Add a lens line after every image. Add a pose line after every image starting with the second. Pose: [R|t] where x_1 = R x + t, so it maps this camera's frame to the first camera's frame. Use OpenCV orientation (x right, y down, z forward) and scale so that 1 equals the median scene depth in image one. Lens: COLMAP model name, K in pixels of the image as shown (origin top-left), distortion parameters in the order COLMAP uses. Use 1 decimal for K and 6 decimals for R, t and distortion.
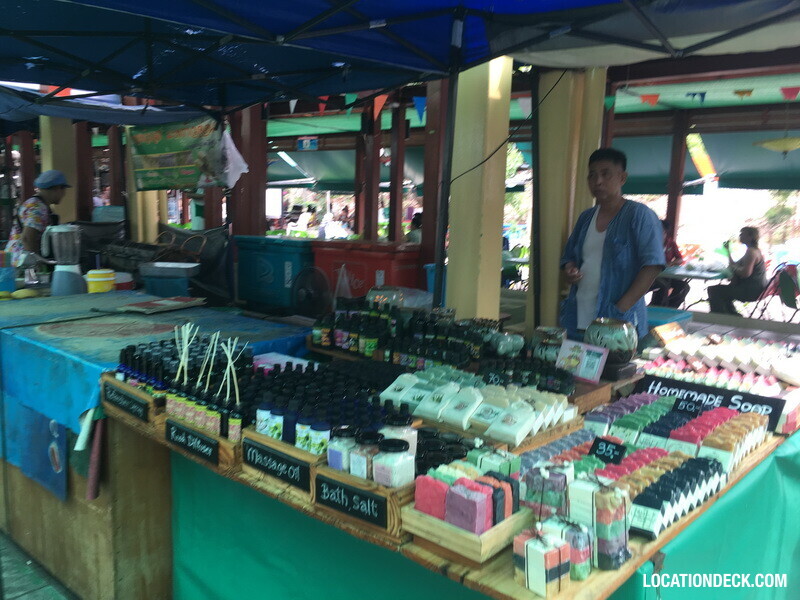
lens RADIAL K [[680.1, 0, 400.1], [0, 680.1, 297.1], [0, 0, 1]] dist [0.085666, -0.115809]
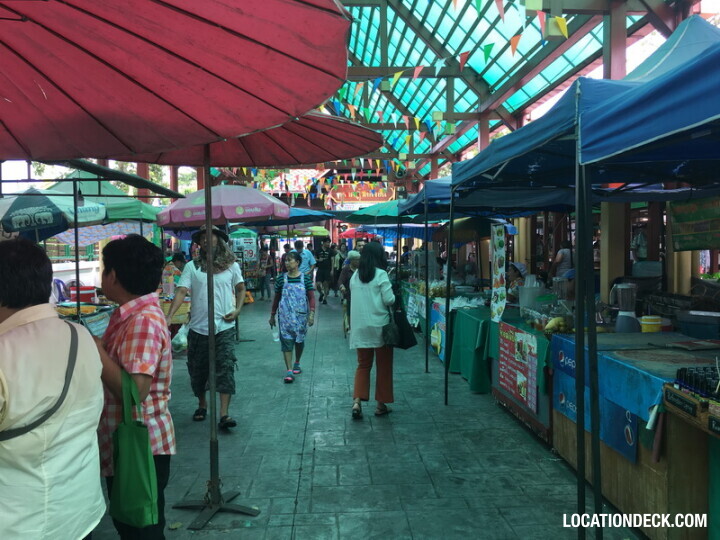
lens RADIAL K [[612.0, 0, 360.1], [0, 612.0, 267.4], [0, 0, 1]] dist [0.085666, -0.115809]
pose [[0.684454, -0.009559, -0.728993, 0.119656], [-0.071164, 0.994263, -0.079854, 0.007516], [0.725574, 0.106535, 0.679847, -0.452439]]
